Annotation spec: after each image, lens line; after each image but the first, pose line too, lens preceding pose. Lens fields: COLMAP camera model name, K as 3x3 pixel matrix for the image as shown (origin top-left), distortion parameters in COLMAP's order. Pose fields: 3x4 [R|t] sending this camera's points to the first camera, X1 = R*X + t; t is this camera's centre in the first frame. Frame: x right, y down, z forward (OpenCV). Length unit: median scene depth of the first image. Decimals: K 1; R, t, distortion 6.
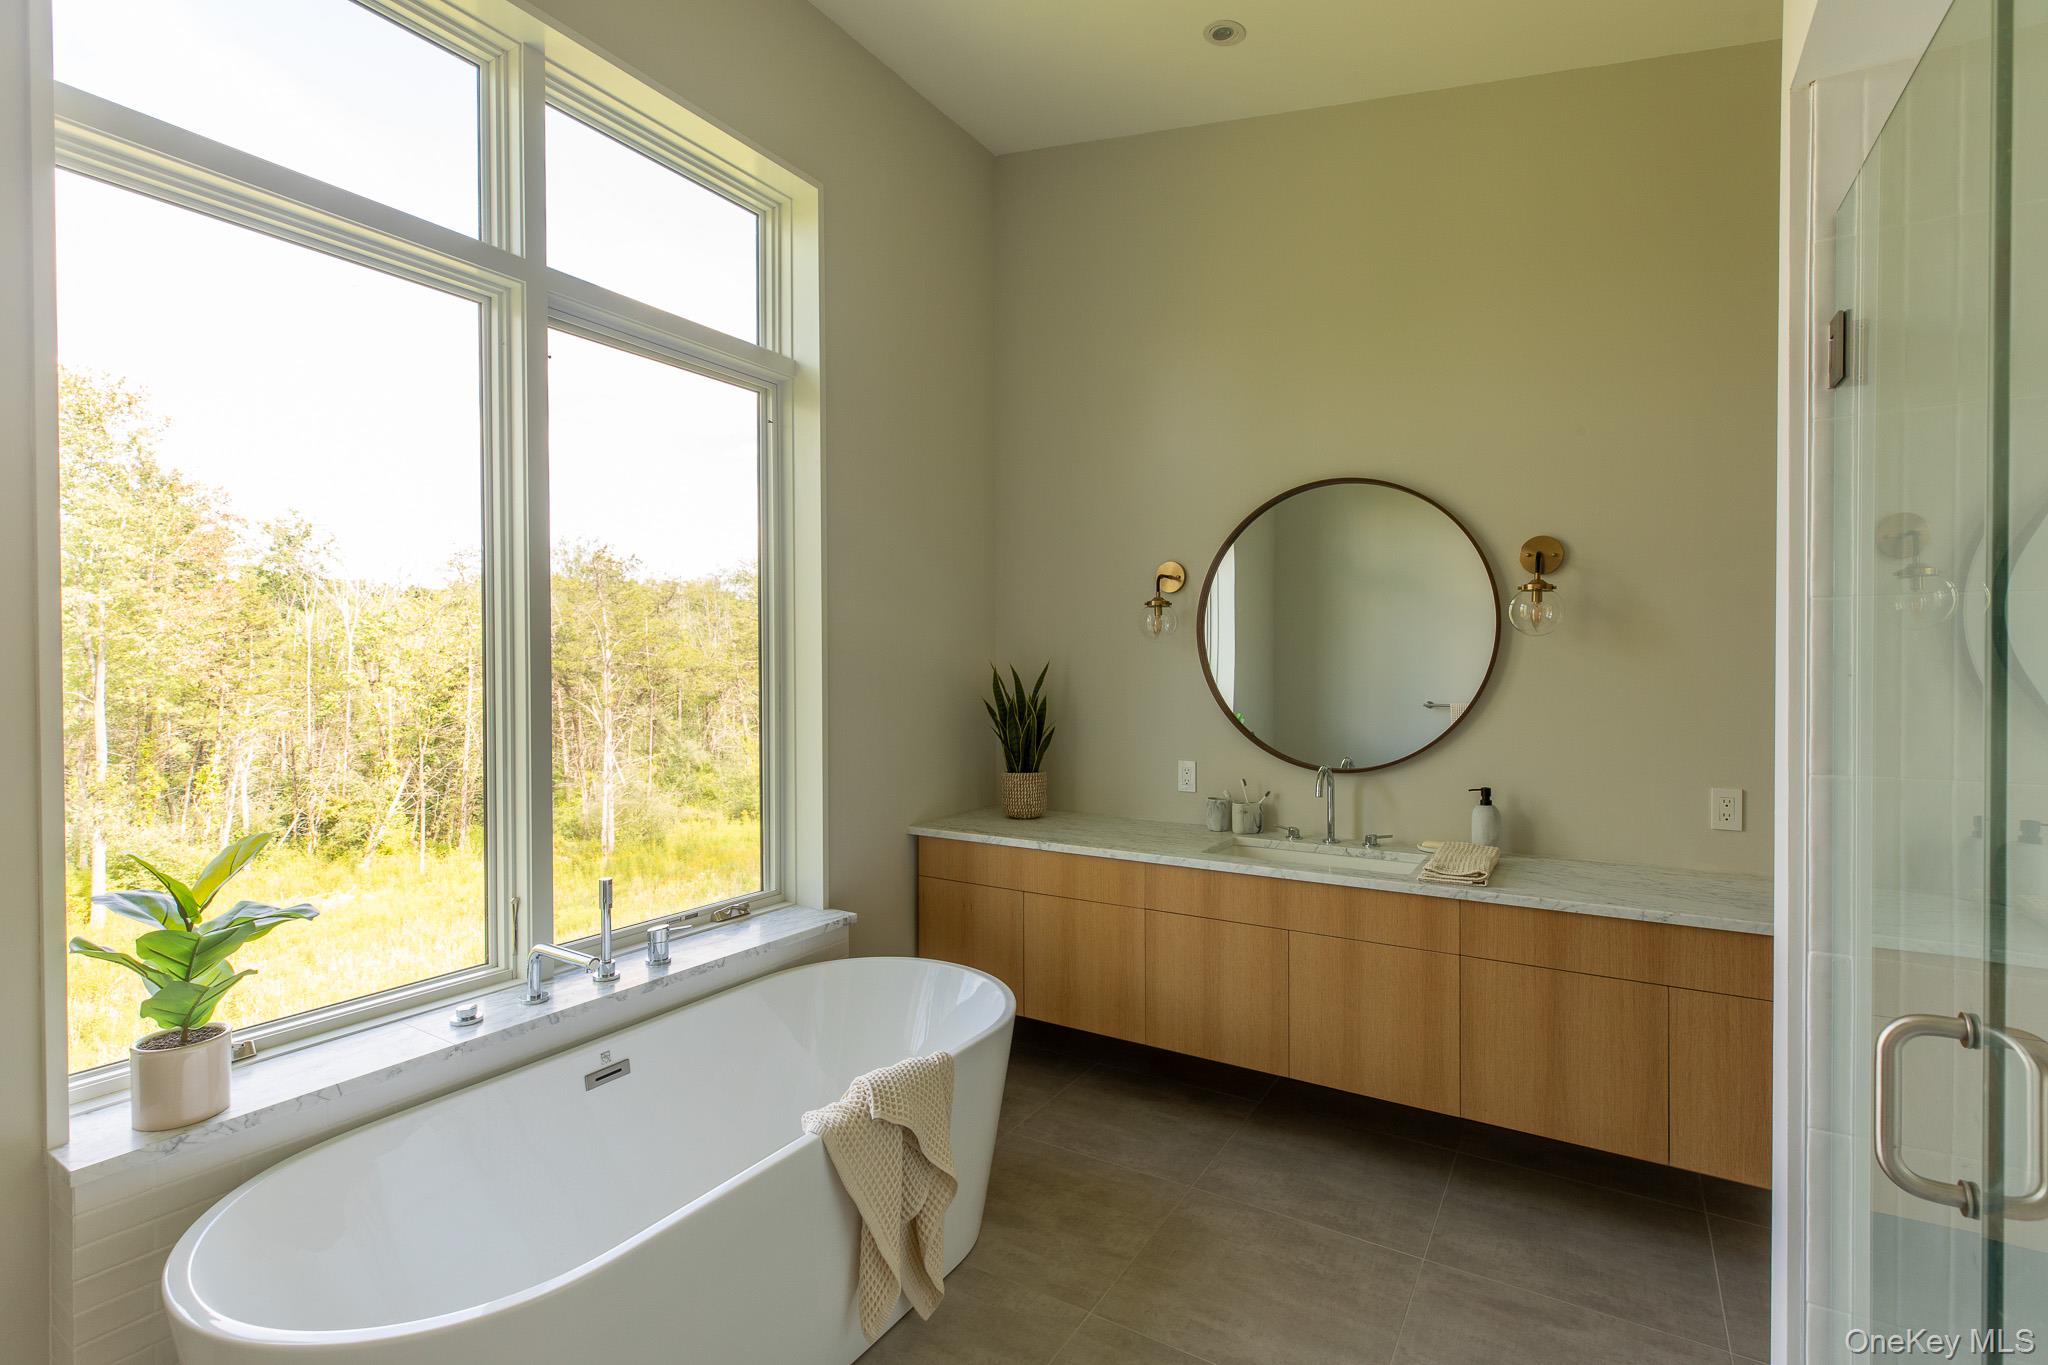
lens RADIAL K [[933.8, 0, 1012.2], [0, 933.8, 676.7], [0, 0, 1]] dist [0.000204, 0.000108]
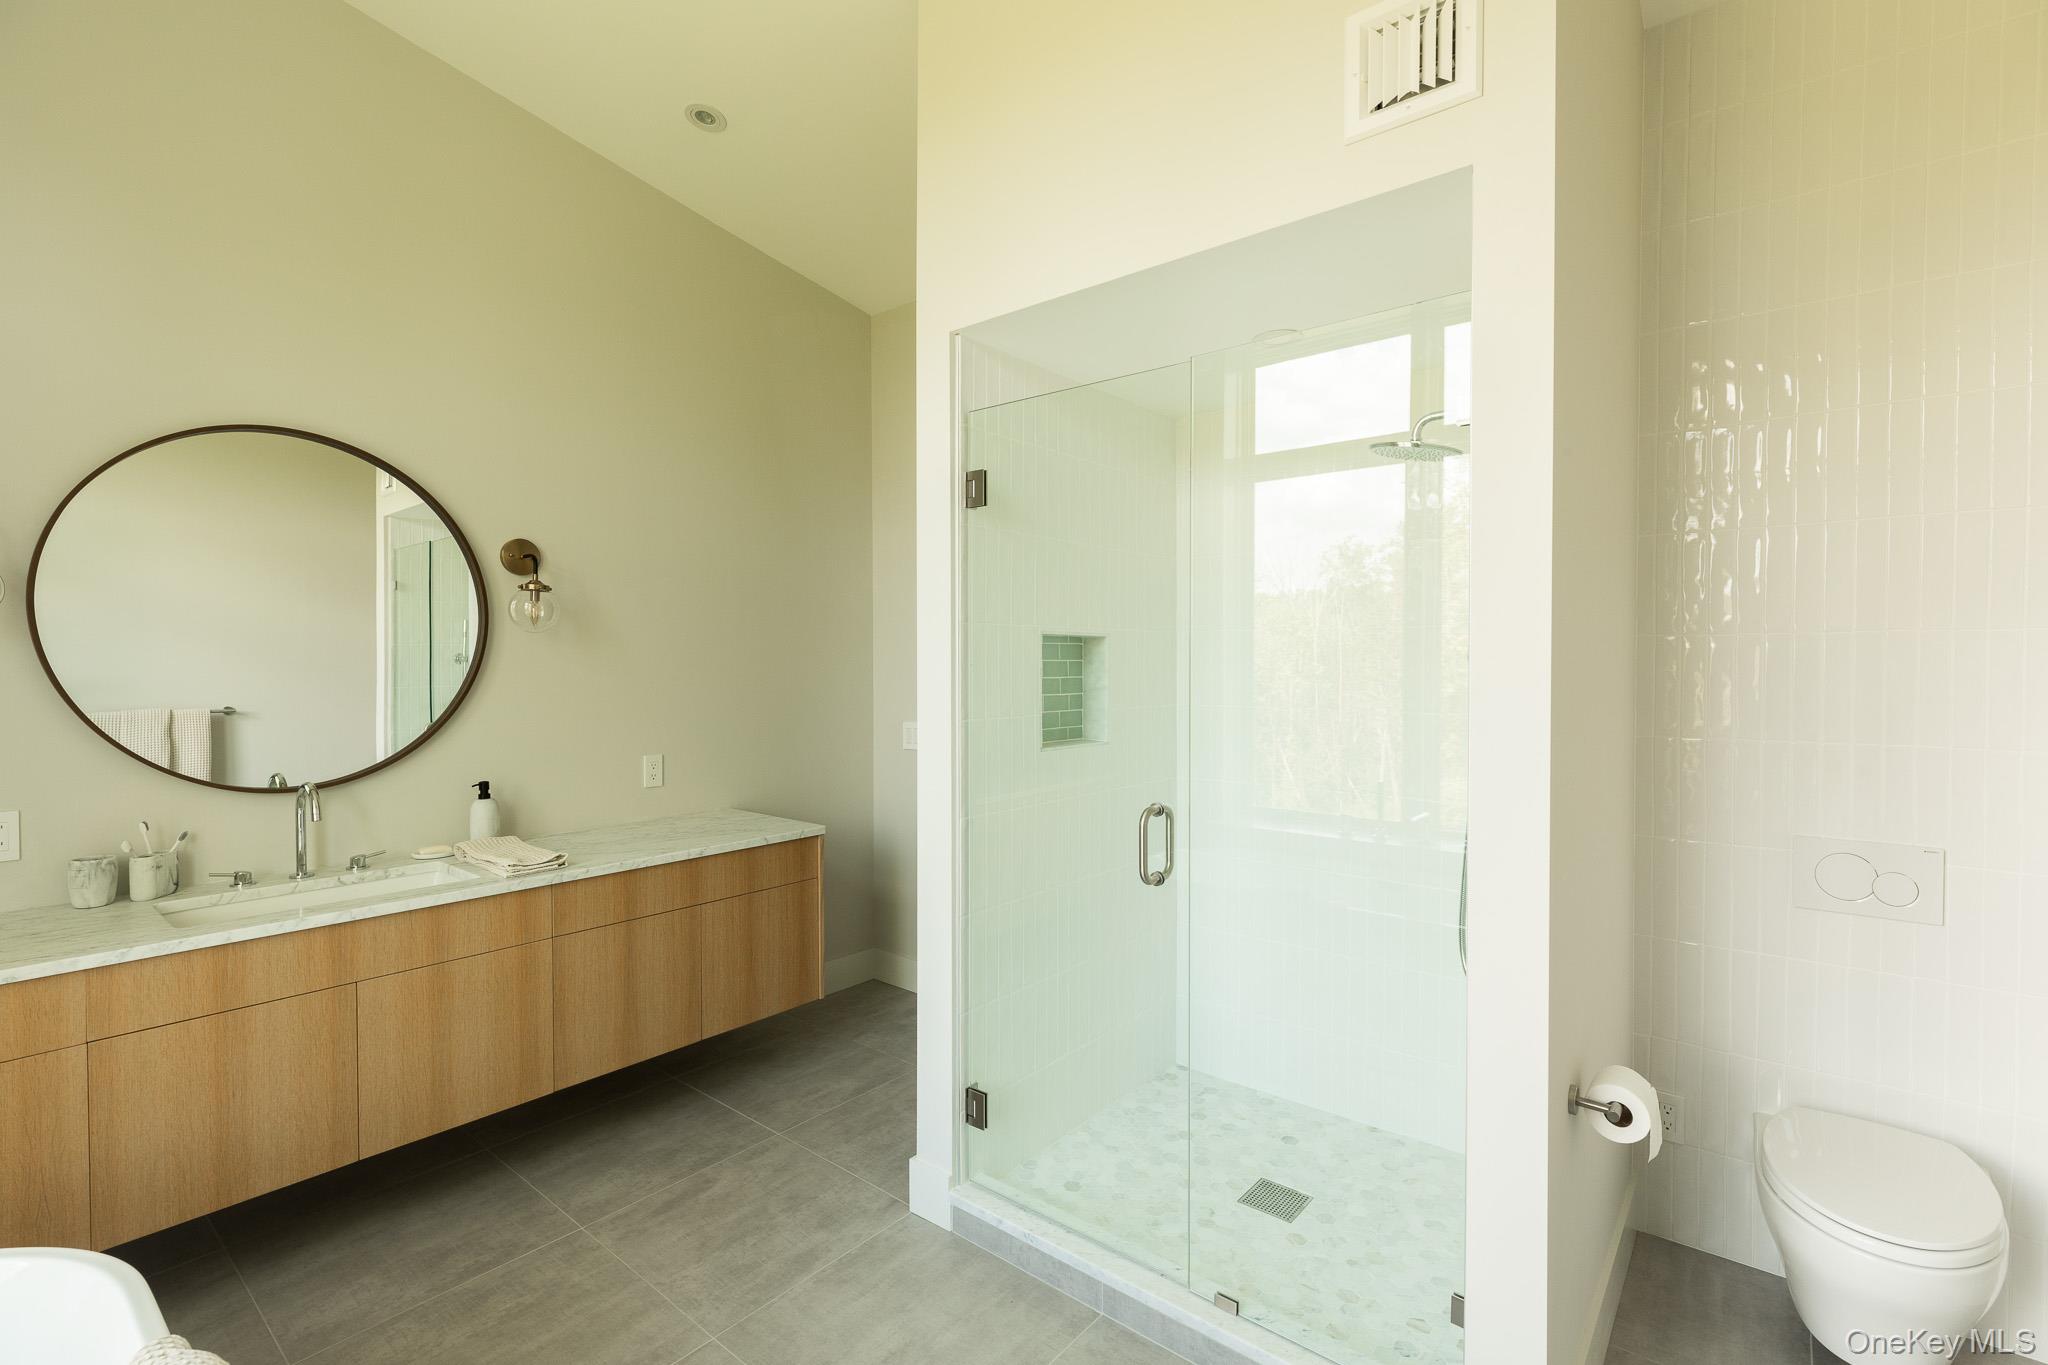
lens RADIAL K [[933.8, 0, 1012.2], [0, 933.8, 676.7], [0, 0, 1]] dist [0.000204, 0.000108]
pose [[0.131720, -0.016592, 0.991148, -0.463715], [0.010470, 0.999827, 0.015346, -0.003911], [-0.991232, 0.008356, 0.131871, 0.336959]]
